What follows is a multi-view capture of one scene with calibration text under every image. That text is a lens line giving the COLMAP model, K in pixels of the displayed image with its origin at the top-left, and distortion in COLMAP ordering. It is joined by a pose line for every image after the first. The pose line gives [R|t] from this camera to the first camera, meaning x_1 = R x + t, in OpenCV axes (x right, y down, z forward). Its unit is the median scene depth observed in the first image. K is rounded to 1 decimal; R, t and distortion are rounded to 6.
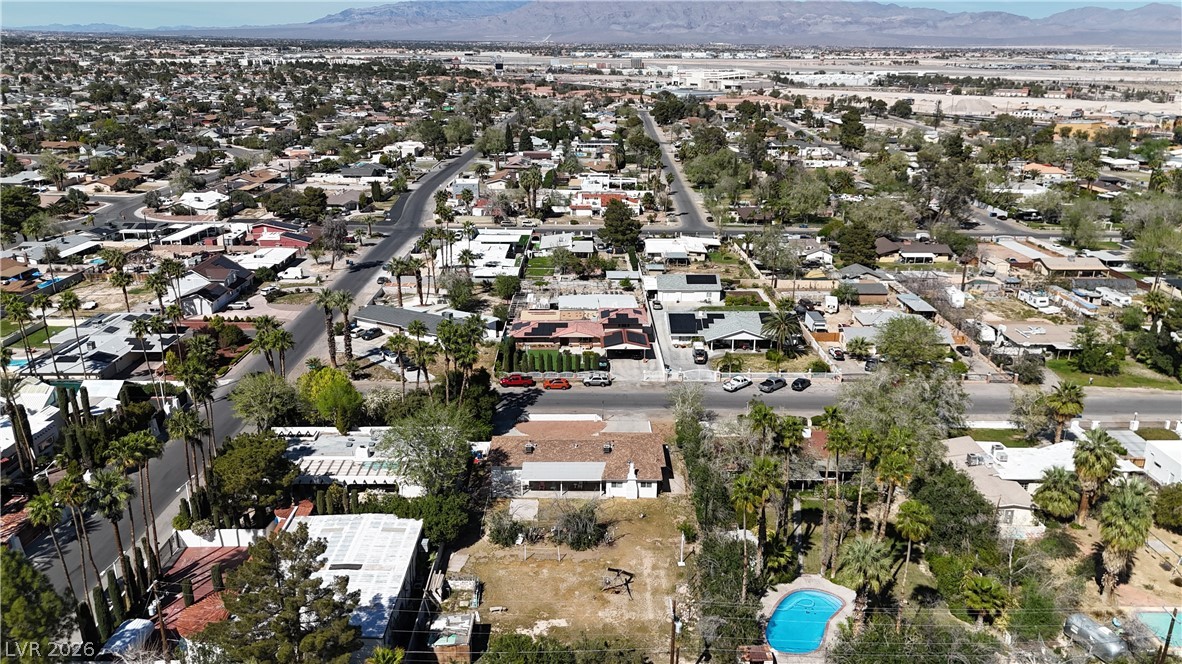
lens RADIAL K [[876.6, 0, 588.2], [0, 876.6, 327.1], [0, 0, 1]] dist [0.089961, -0.090197]
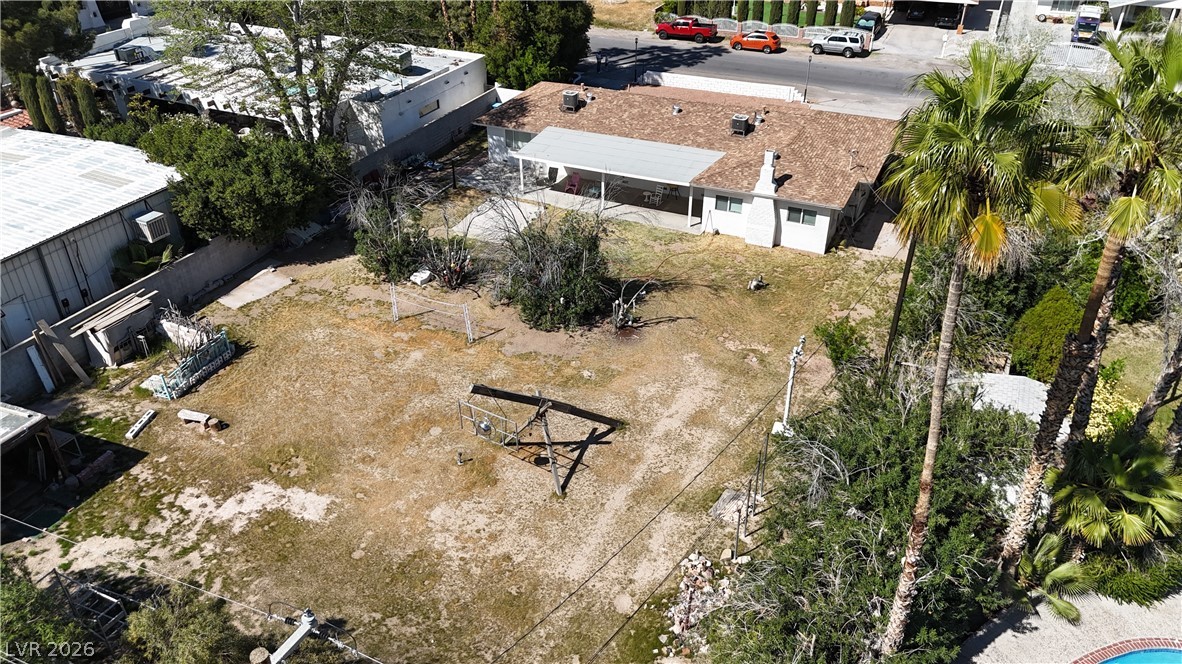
lens RADIAL K [[876.6, 0, 588.2], [0, 876.6, 327.1], [0, 0, 1]] dist [0.089961, -0.090197]
pose [[0.906804, 0.213958, -0.363221, 0.131602], [-0.123024, 0.958432, 0.257435, 0.135712], [0.403203, -0.188758, 0.895432, 0.595470]]
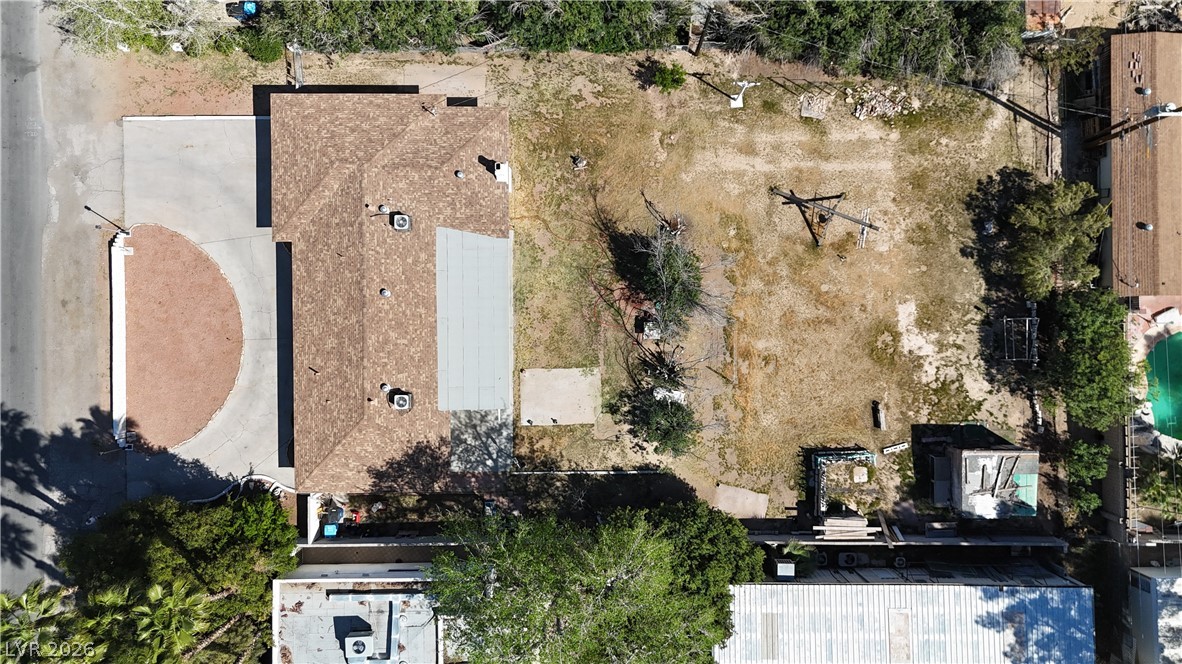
lens RADIAL K [[876.6, 0, 588.2], [0, 876.6, 327.1], [0, 0, 1]] dist [0.089961, -0.090197]
pose [[-0.002175, -0.999988, -0.004338, -0.030014], [0.319020, -0.004805, 0.947736, -0.253936], [-0.947746, 0.000677, 0.319026, 0.794713]]
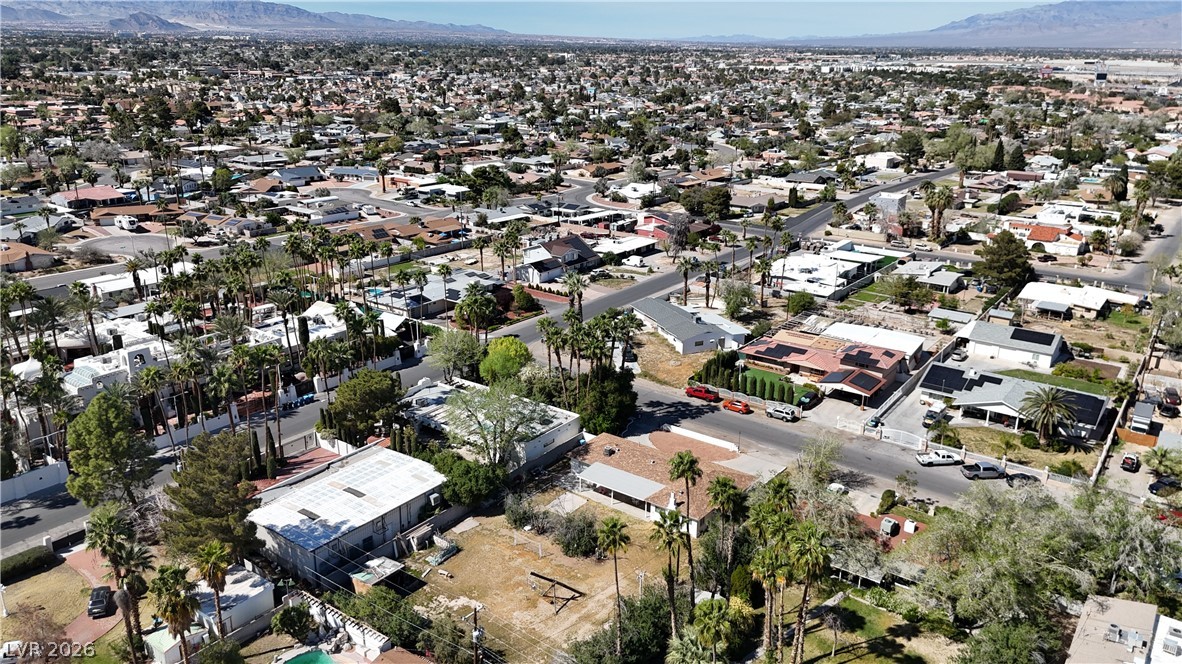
lens RADIAL K [[876.6, 0, 588.2], [0, 876.6, 327.1], [0, 0, 1]] dist [0.089961, -0.090197]
pose [[0.800828, 0.185437, -0.569463, 0.470106], [-0.190038, 0.980398, 0.052003, -0.049065], [0.567944, 0.066574, 0.820371, 0.161309]]
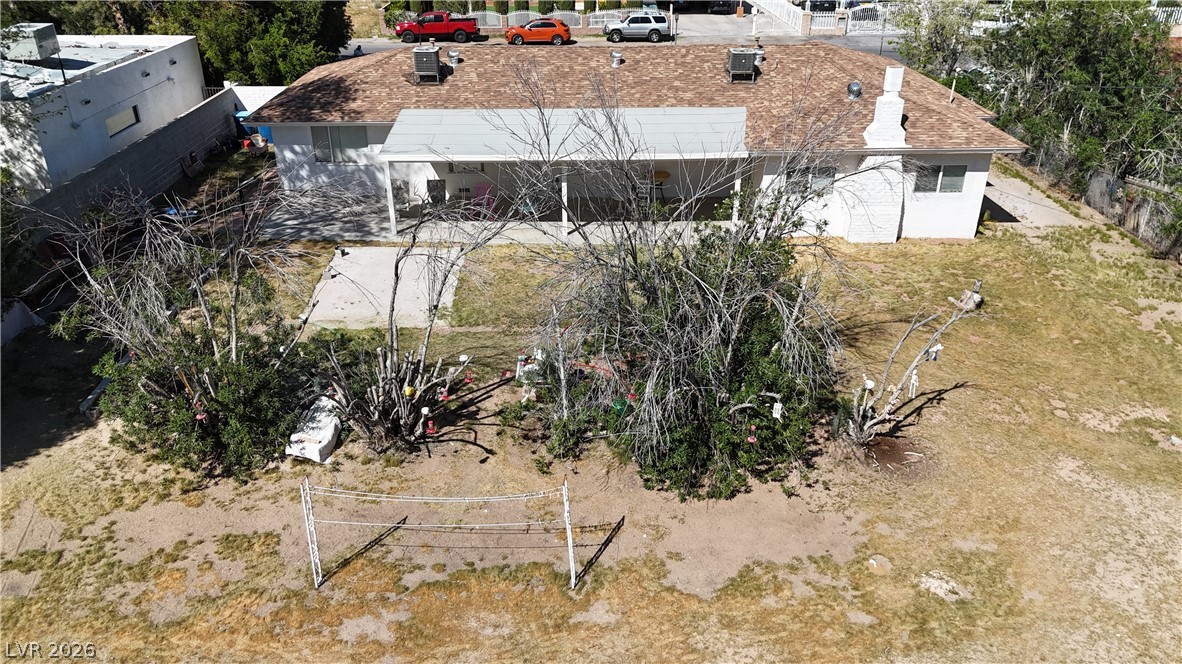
lens RADIAL K [[876.6, 0, 588.2], [0, 876.6, 327.1], [0, 0, 1]] dist [0.089961, -0.090197]
pose [[0.999797, -0.015002, 0.013459, -0.027792], [0.012879, 0.989214, 0.145912, 0.180594], [-0.015503, -0.145709, 0.989206, 0.761865]]
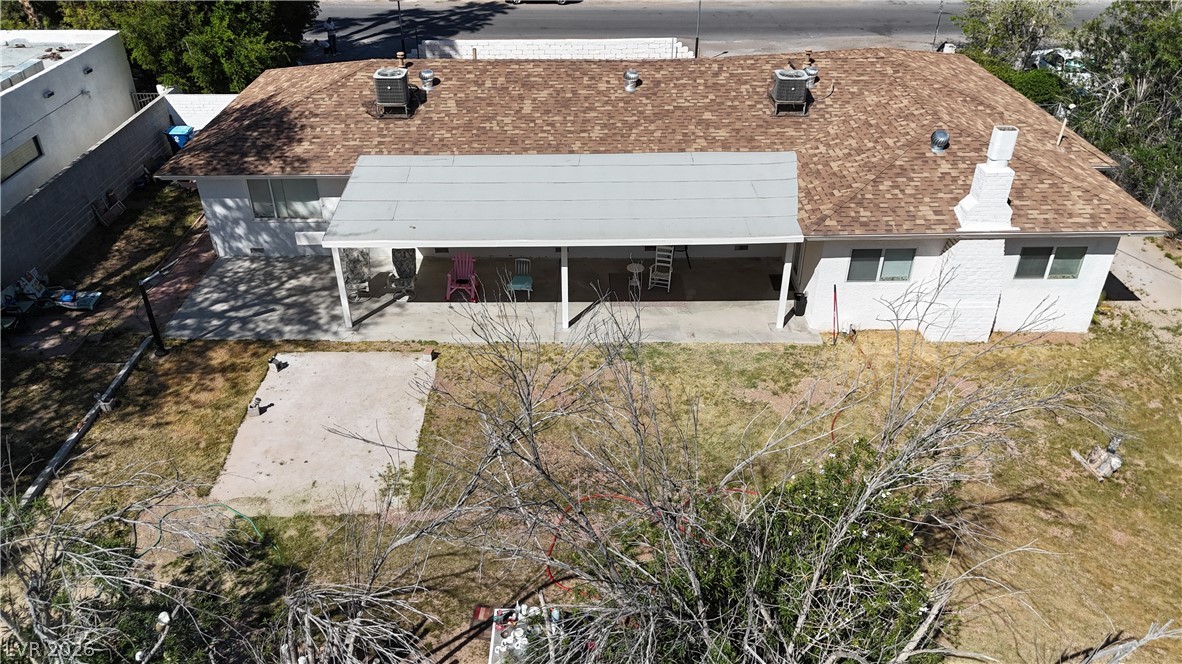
lens RADIAL K [[876.6, 0, 588.2], [0, 876.6, 327.1], [0, 0, 1]] dist [0.089961, -0.090197]
pose [[0.999918, -0.012392, 0.003112, -0.026233], [0.011321, 0.972190, 0.233919, 0.147583], [-0.005924, -0.233865, 0.972251, 0.816823]]
